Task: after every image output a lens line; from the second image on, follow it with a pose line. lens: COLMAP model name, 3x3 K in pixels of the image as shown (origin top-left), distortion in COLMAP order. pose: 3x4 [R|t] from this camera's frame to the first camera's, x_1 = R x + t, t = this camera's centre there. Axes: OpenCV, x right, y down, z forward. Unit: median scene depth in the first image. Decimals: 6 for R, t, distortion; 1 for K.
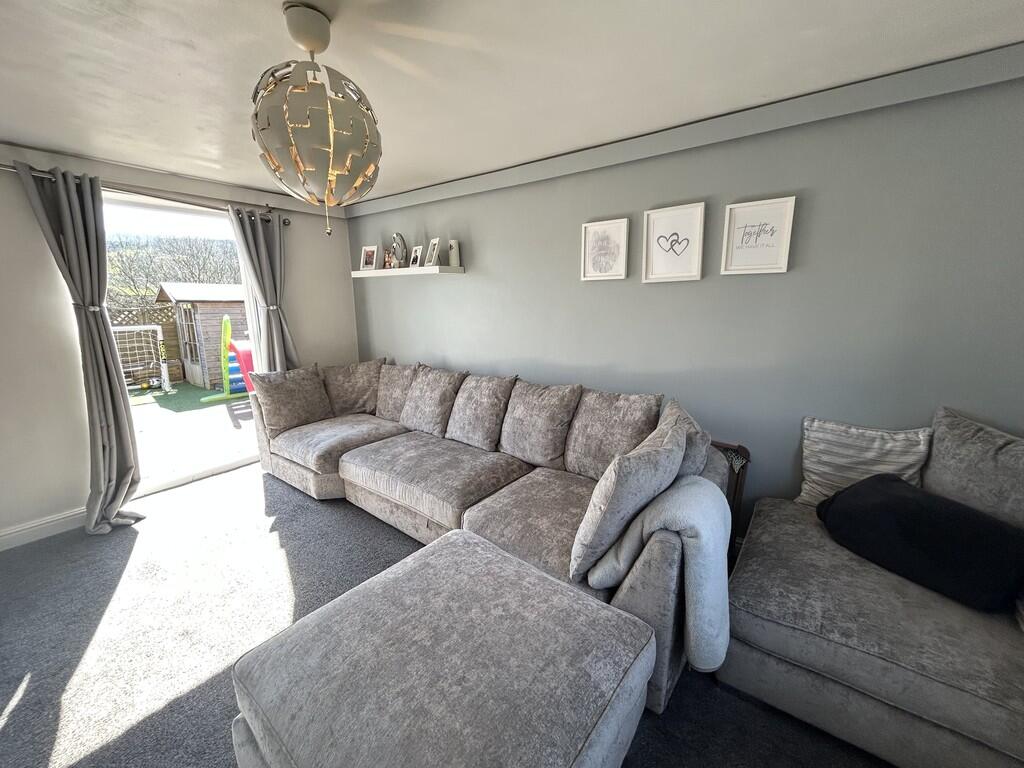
lens RADIAL K [[411.0, 0, 512.7], [0, 411.0, 381.1], [0, 0, 1]] dist [0.001363, -0.000004]
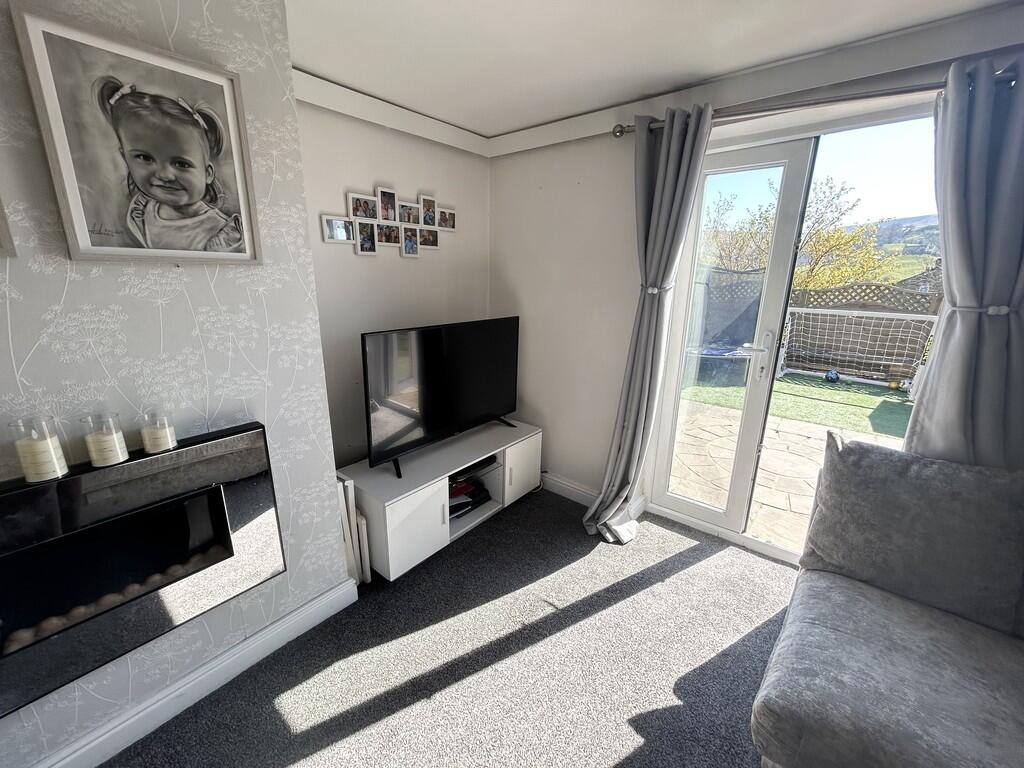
lens RADIAL K [[411.0, 0, 512.5], [0, 411.0, 381.4], [0, 0, 1]] dist [0.001363, -0.000004]
pose [[-0.038633, 0.266265, -0.963125, -0.175854], [-0.223141, 0.937207, 0.268050, -0.151541], [0.974020, 0.225268, 0.023207, 0.698100]]
